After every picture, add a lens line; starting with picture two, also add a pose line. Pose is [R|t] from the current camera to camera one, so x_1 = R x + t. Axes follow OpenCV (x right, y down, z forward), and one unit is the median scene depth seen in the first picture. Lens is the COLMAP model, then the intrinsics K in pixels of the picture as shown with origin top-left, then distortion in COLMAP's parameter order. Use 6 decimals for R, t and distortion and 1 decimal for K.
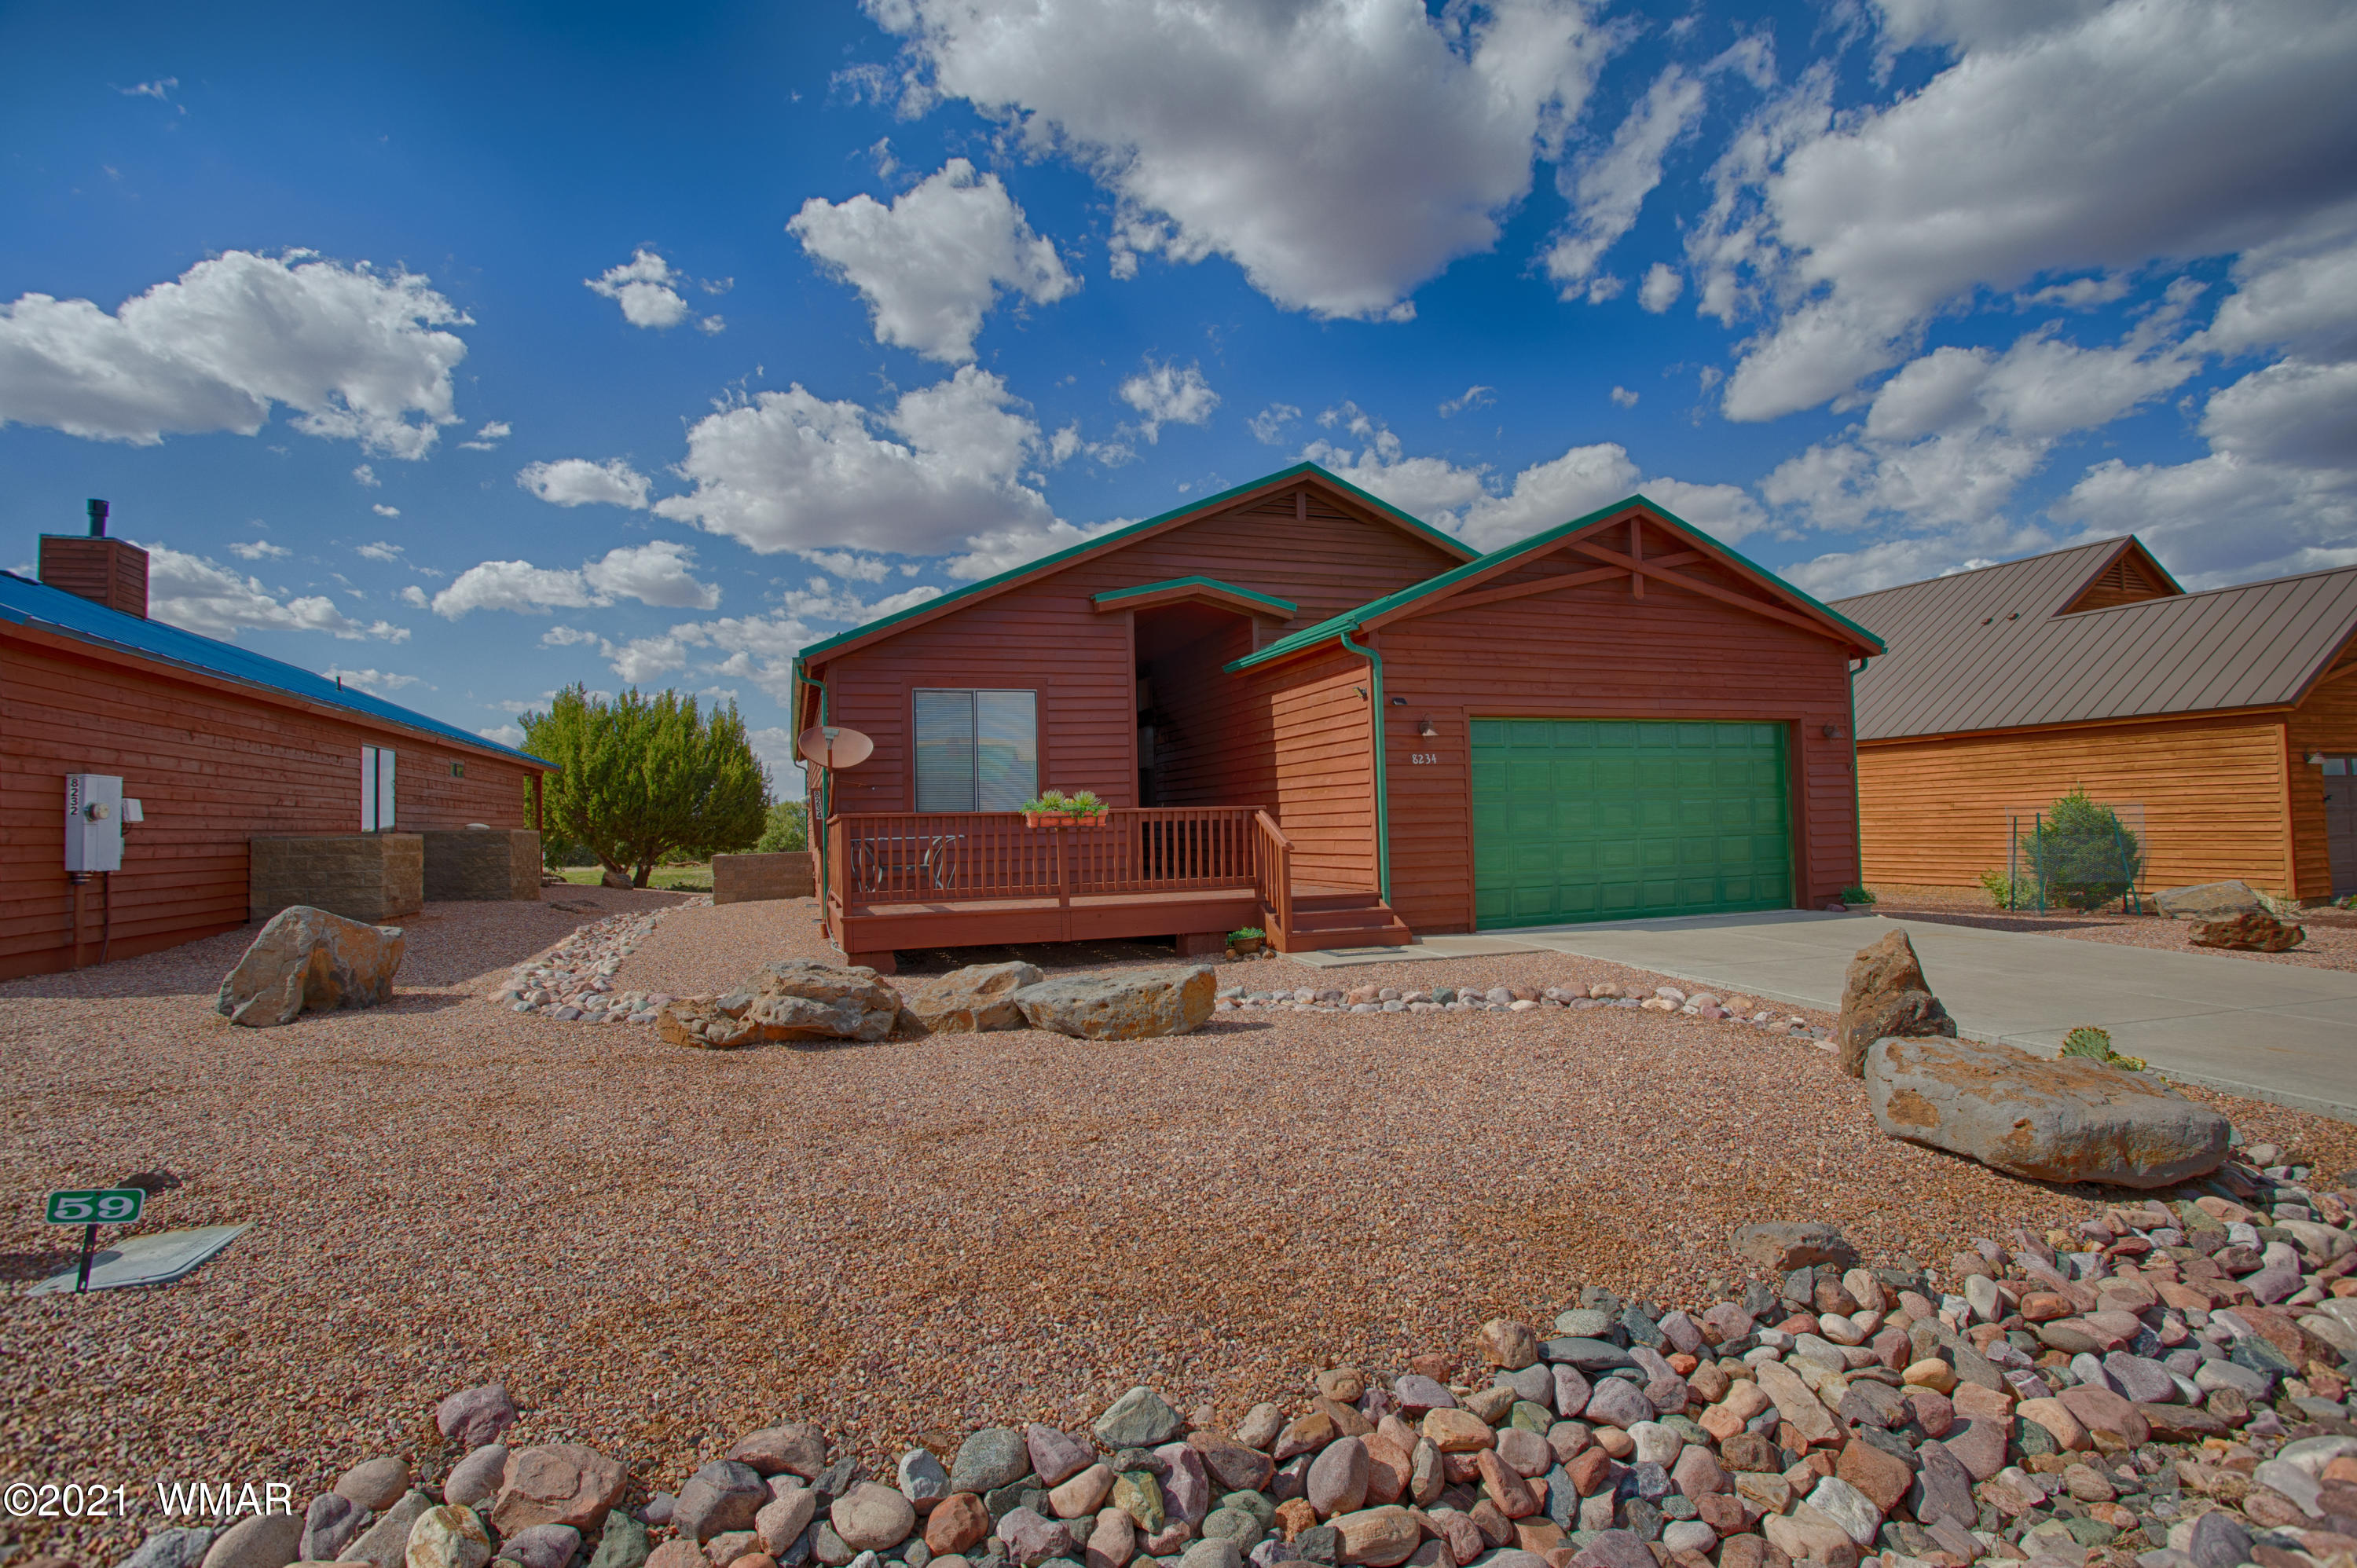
lens RADIAL K [[1145.4, 0, 1165.0], [0, 1145.4, 769.0], [0, 0, 1]] dist [-0.058504, 0.021798]
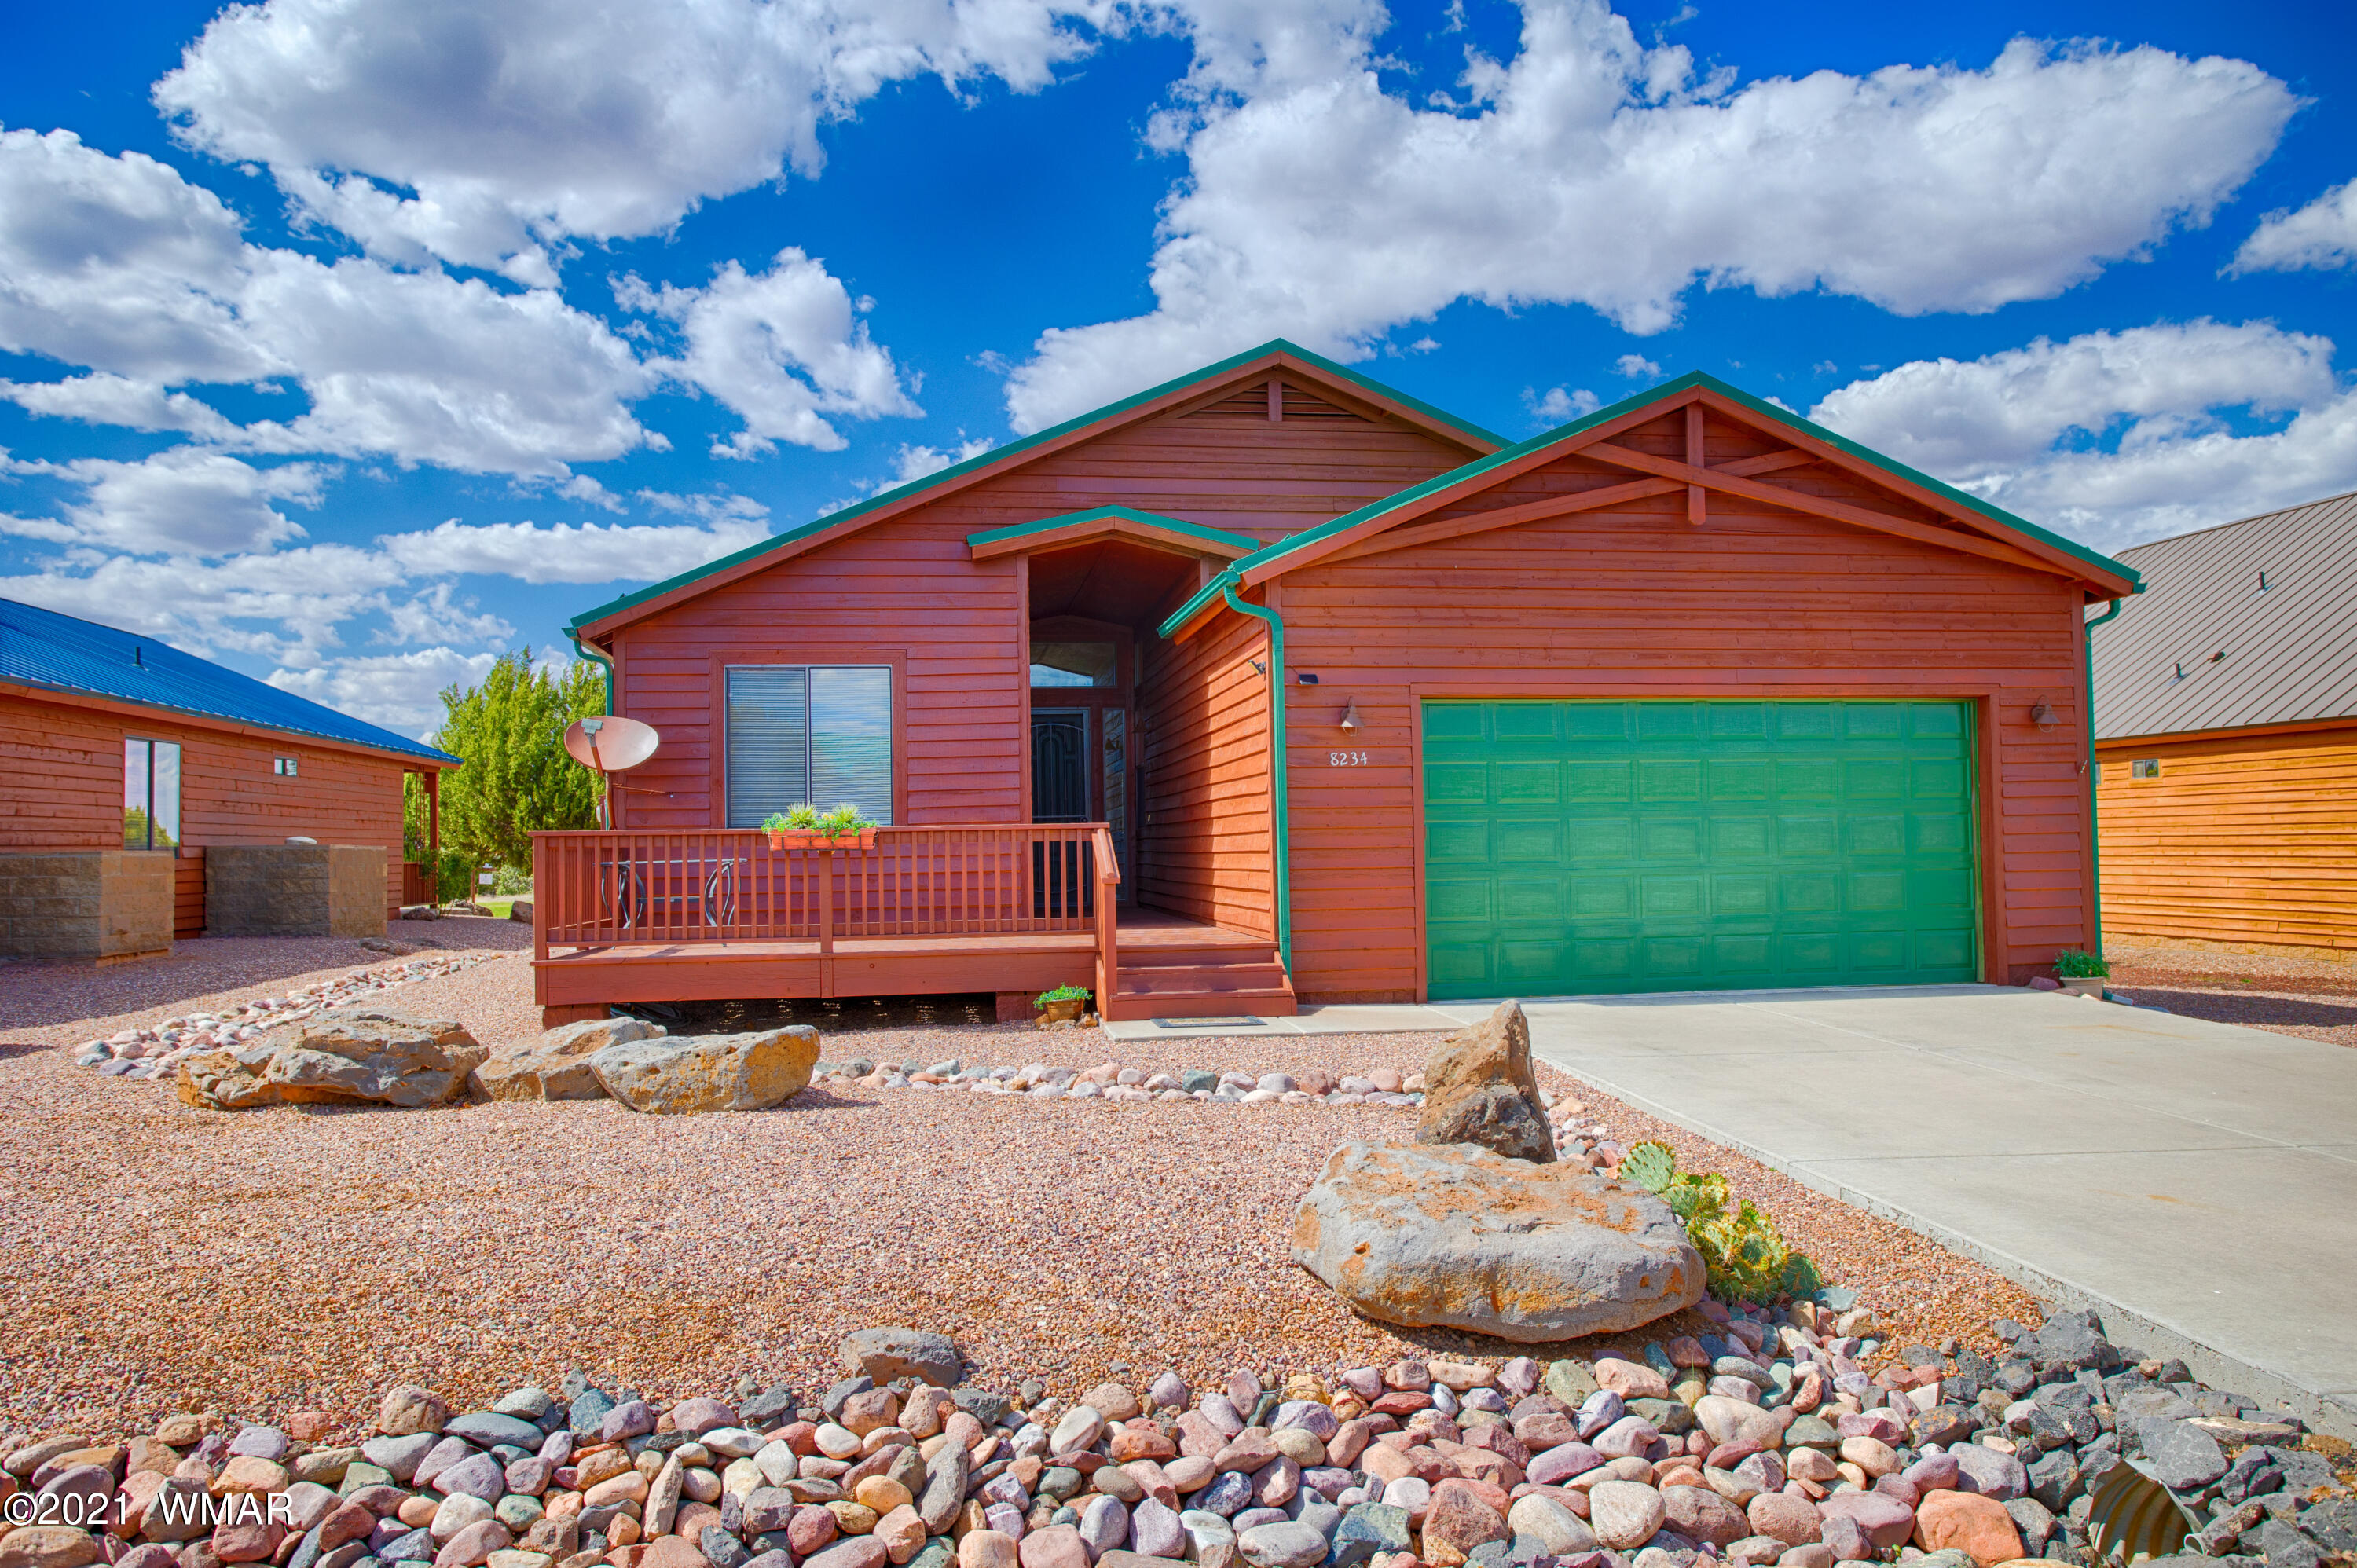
lens RADIAL K [[1703.6, 0, 1178.2], [0, 1703.6, 781.5], [0, 0, 1]] dist [-0.001282, 0.008085]
pose [[0.983189, 0.001599, -0.182584, 0.319852], [0.001073, 0.999894, 0.014534, -0.010452], [0.182588, -0.014486, 0.983083, -0.075682]]
